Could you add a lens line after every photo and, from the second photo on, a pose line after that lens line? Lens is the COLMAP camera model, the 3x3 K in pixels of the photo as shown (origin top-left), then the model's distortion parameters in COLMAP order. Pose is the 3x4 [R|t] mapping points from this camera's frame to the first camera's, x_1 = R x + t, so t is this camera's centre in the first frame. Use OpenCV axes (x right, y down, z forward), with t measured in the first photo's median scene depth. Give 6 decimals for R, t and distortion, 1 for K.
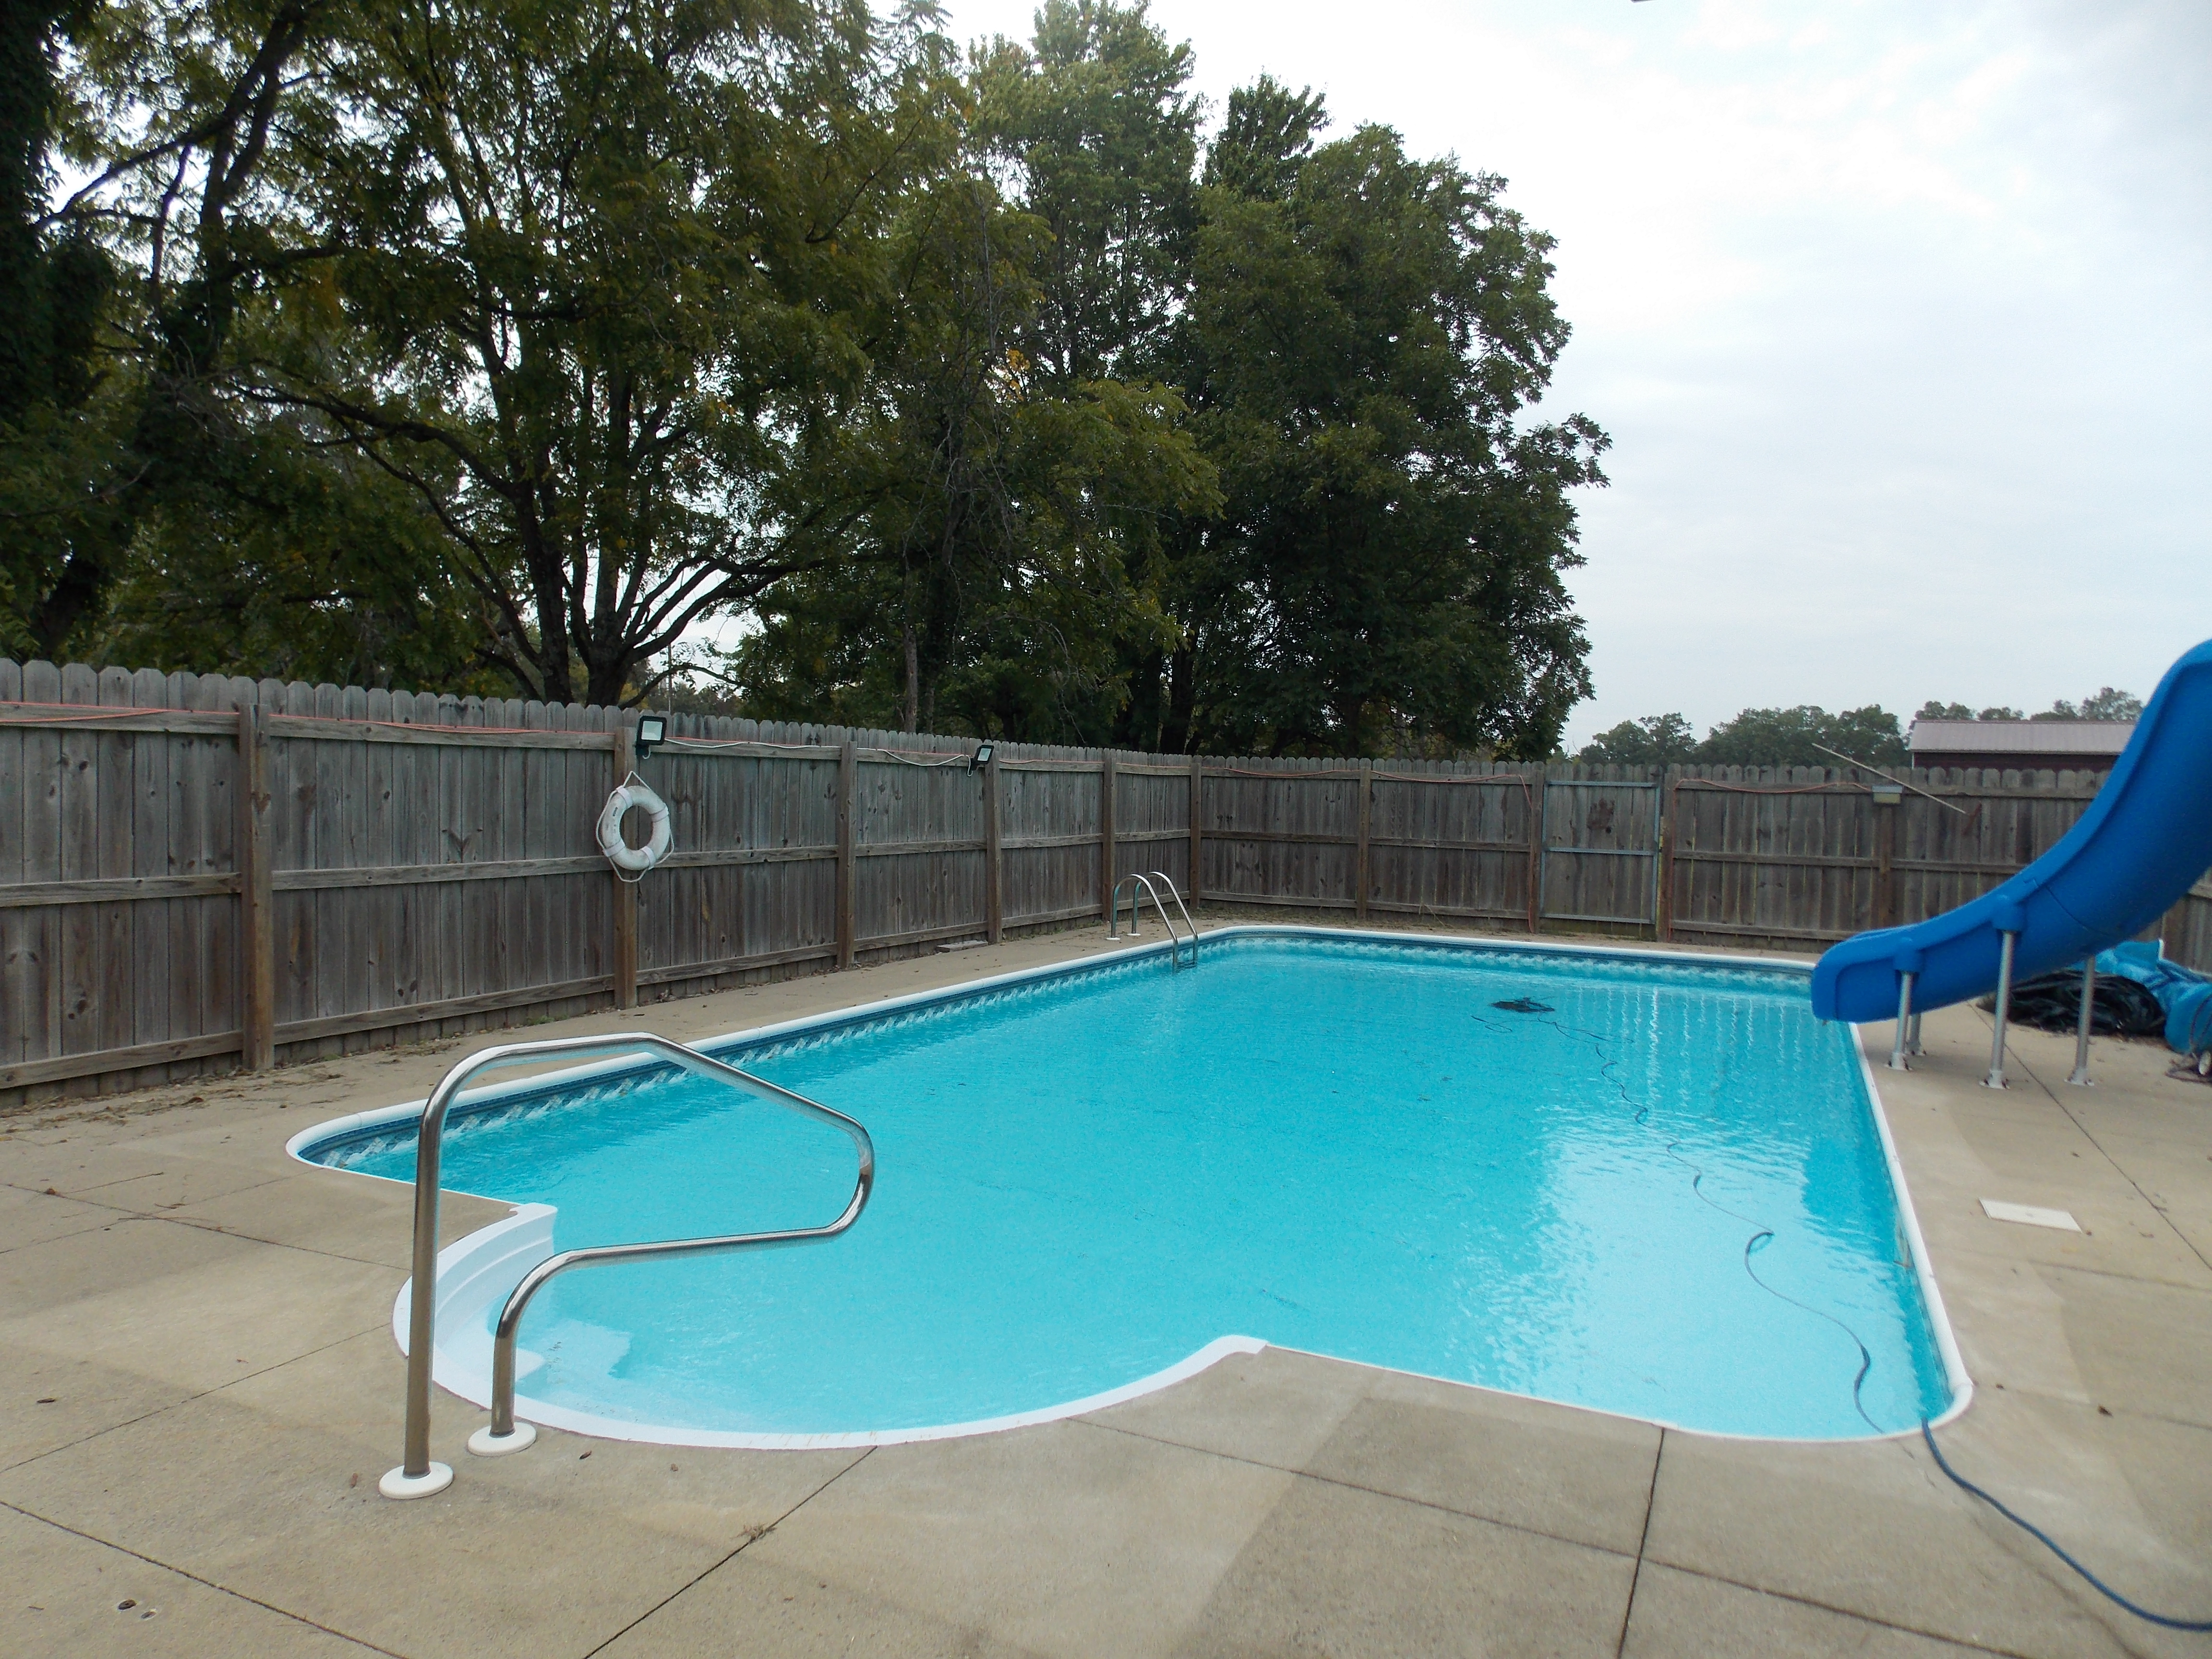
lens RADIAL K [[1498.2, 0, 1138.9], [0, 1498.2, 806.5], [0, 0, 1]] dist [0.008648, -0.008665]
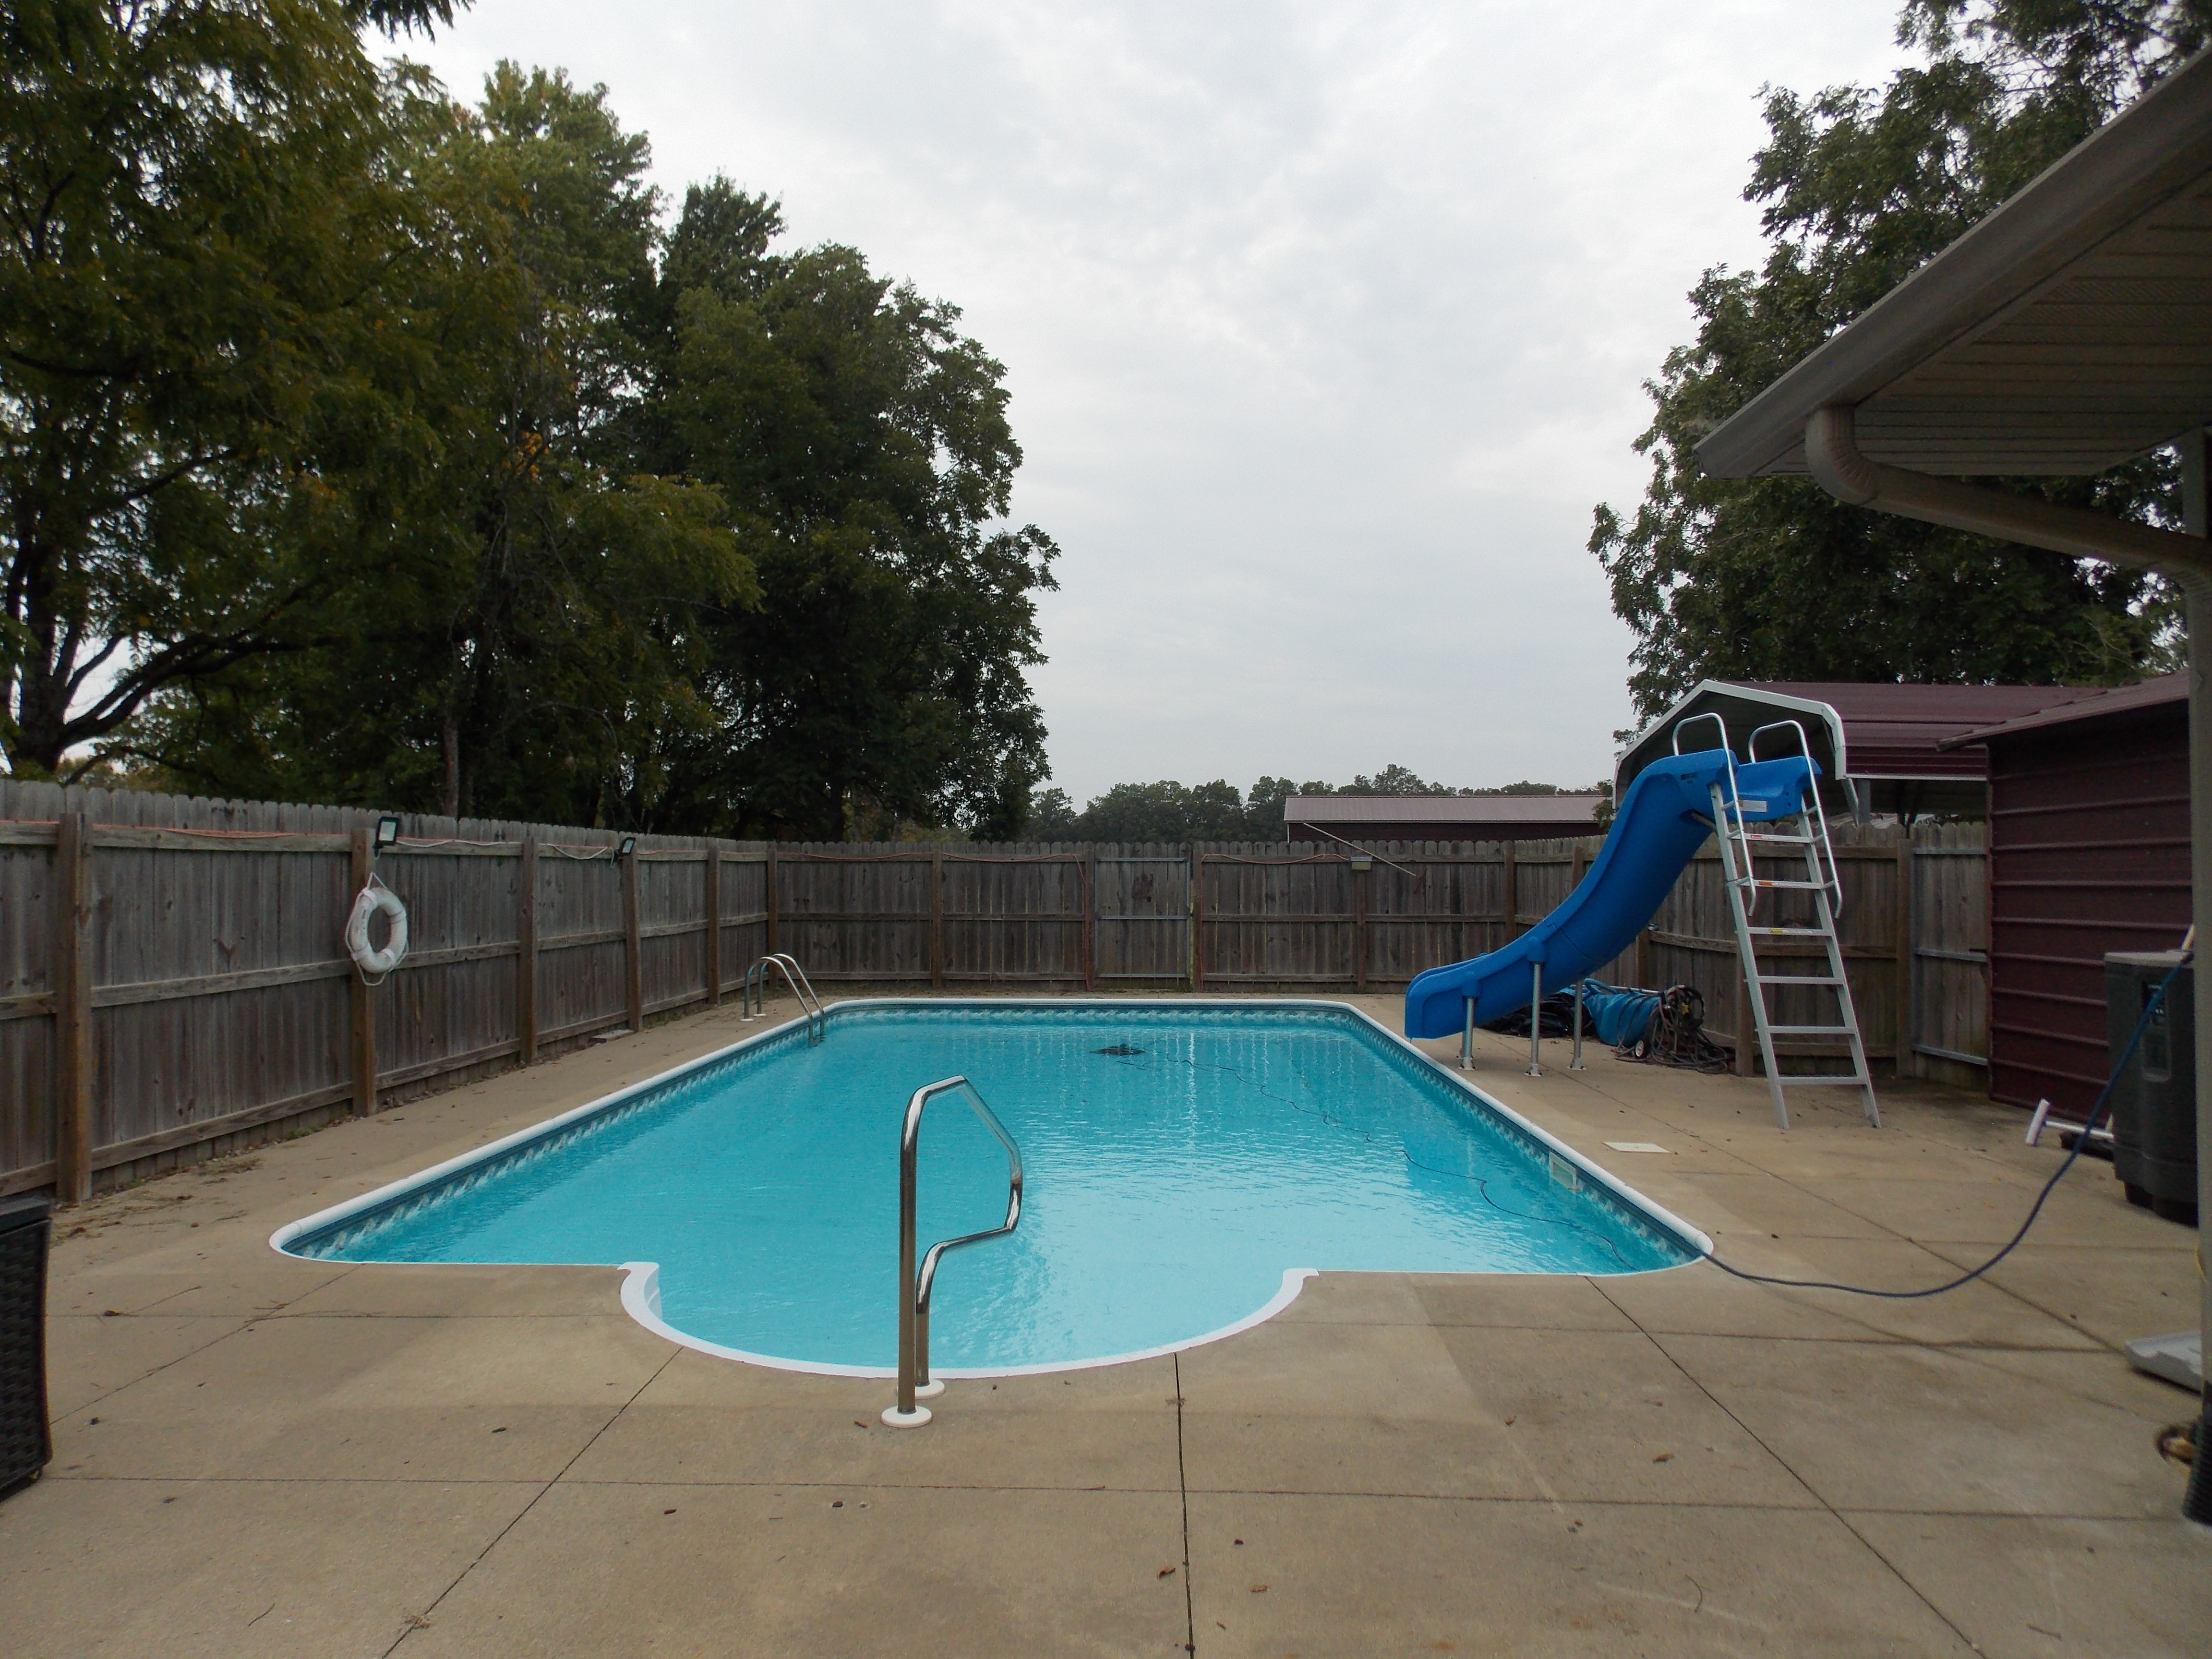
lens RADIAL K [[1498.2, 0, 1137.4], [0, 1498.2, 777.6], [0, 0, 1]] dist [0.008648, -0.008665]
pose [[0.916561, -0.001650, 0.399891, -0.239810], [0.029573, 0.997533, -0.063667, -0.006873], [-0.398800, 0.070181, 0.914349, -0.096721]]
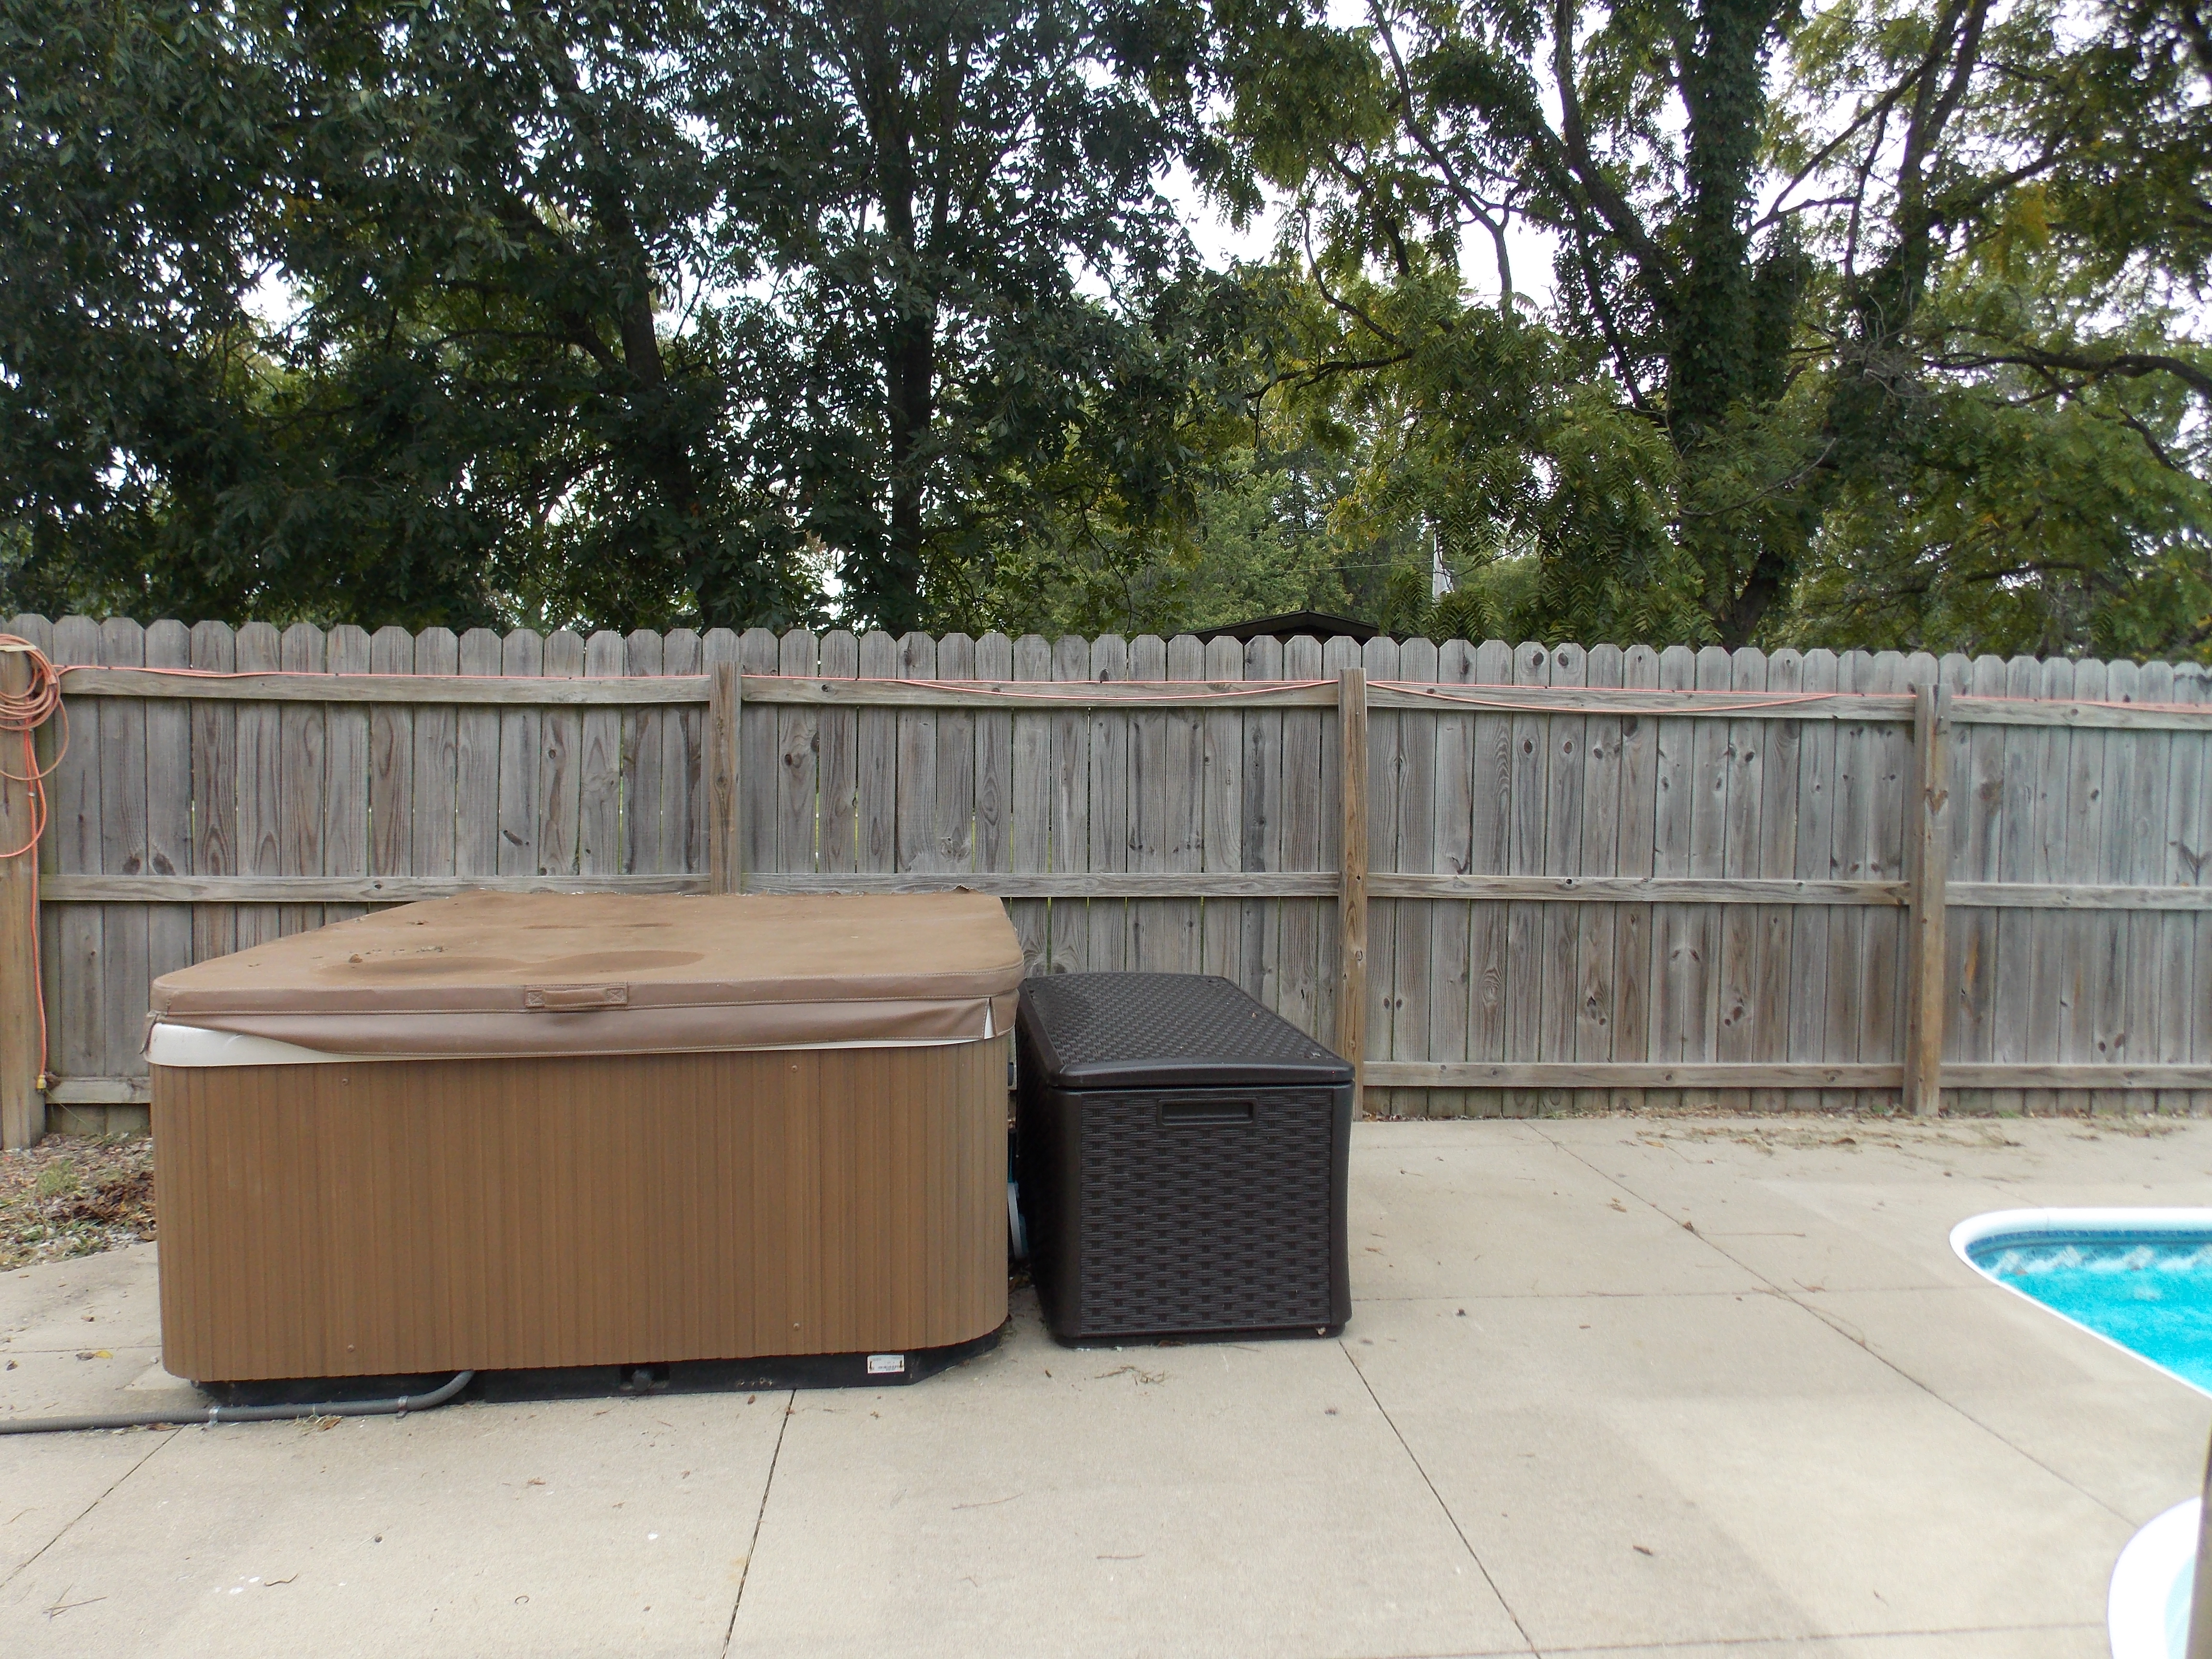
lens RADIAL K [[1498.2, 0, 1083.7], [0, 1498.2, 826.2], [0, 0, 1]] dist [0.008648, -0.008665]
pose [[0.502391, 0.041197, -0.863659, -0.065544], [-0.024320, 0.999142, 0.033512, -0.003340], [0.864299, 0.004168, 0.502962, 0.109583]]
